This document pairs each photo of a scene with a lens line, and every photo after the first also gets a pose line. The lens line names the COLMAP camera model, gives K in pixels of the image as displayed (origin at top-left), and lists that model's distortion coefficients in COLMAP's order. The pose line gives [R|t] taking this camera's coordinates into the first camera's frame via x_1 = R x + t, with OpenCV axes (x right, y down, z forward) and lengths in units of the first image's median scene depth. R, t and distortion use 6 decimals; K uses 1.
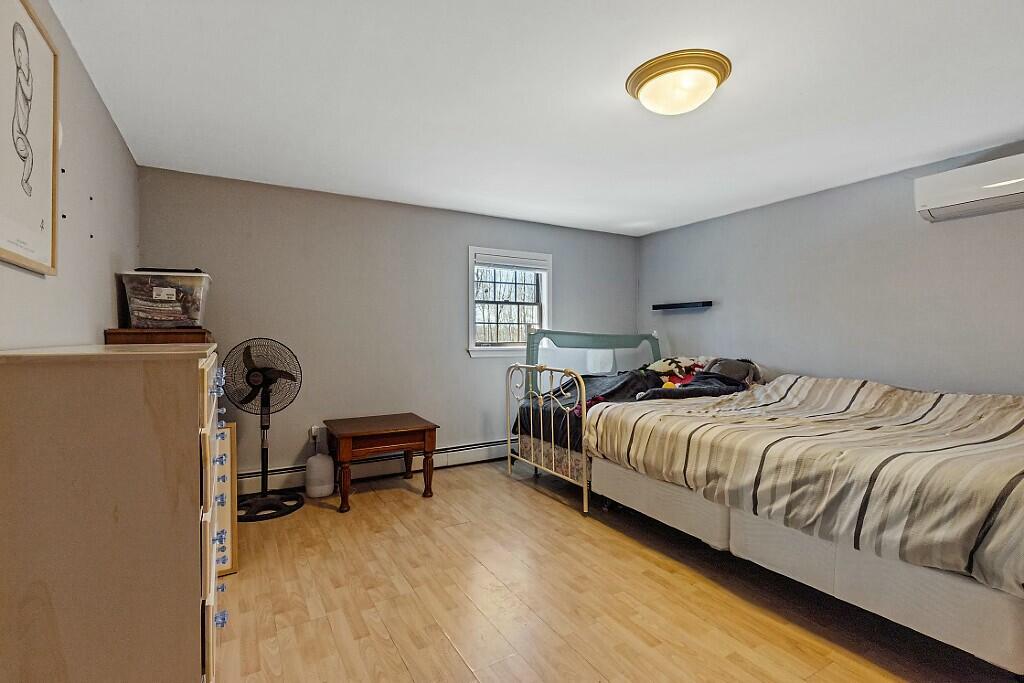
lens RADIAL K [[465.4, 0, 498.5], [0, 465.4, 338.6], [0, 0, 1]] dist [0.002610, -0.000470]
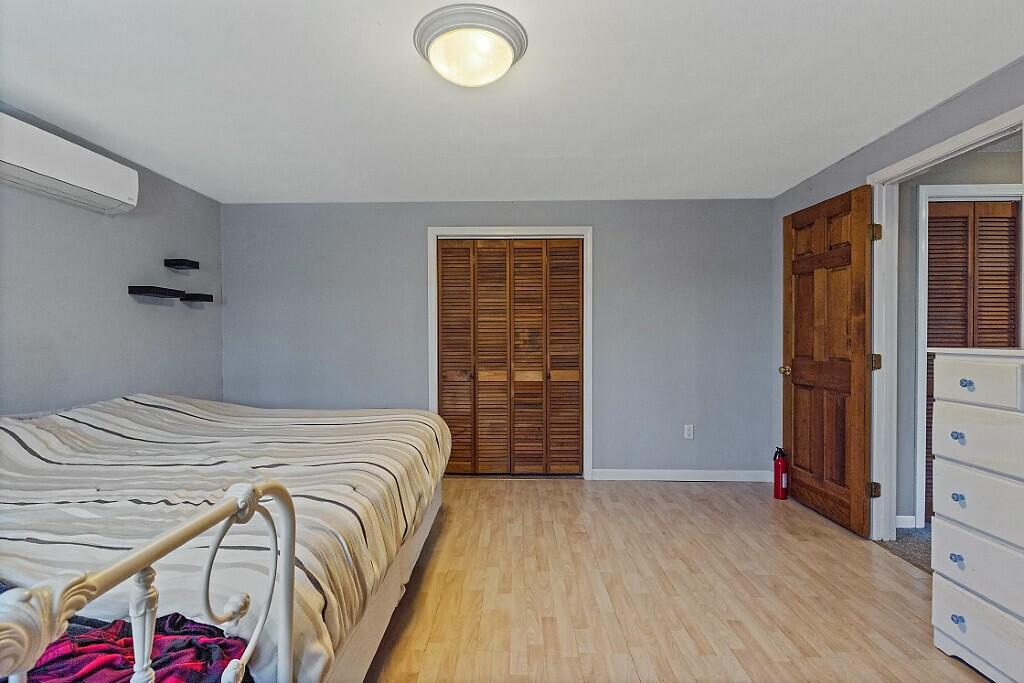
lens RADIAL K [[465.4, 0, 498.5], [0, 465.4, 338.6], [0, 0, 1]] dist [0.002610, -0.000470]
pose [[-0.847601, 0.002445, 0.530629, -0.087945], [0.007287, 0.999949, 0.007031, -0.005067], [-0.530585, 0.009826, -0.847575, 1.210867]]
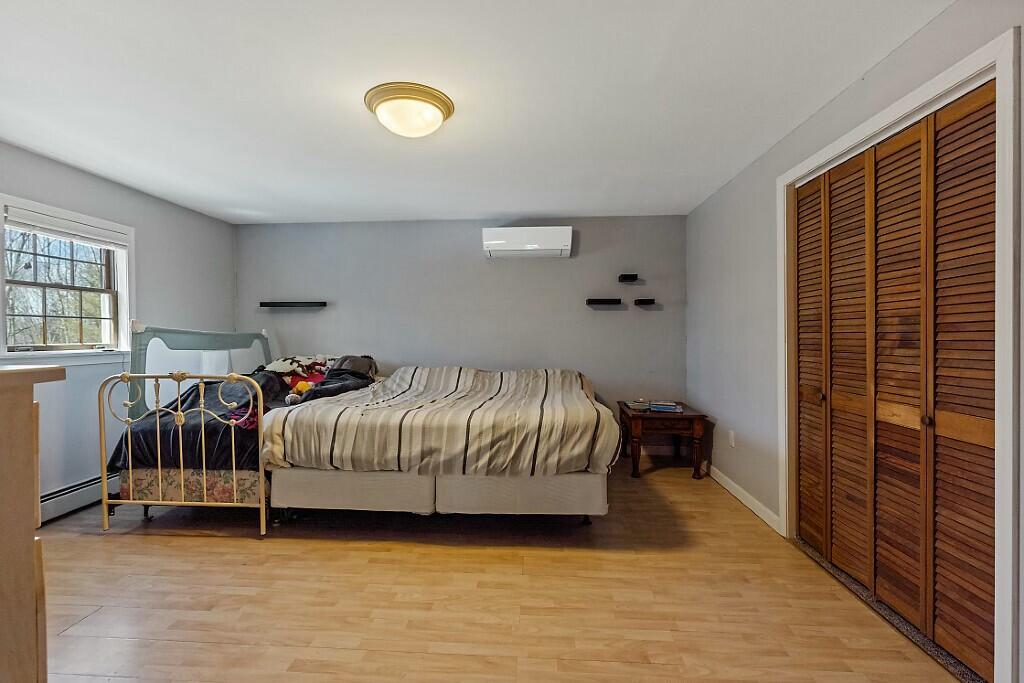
lens RADIAL K [[465.4, 0, 498.5], [0, 465.4, 338.6], [0, 0, 1]] dist [0.002610, -0.000470]
pose [[0.560679, -0.007553, 0.827999, -0.306748], [0.006260, 0.999968, 0.004883, -0.000152], [-0.828009, 0.002445, 0.560709, 0.139262]]
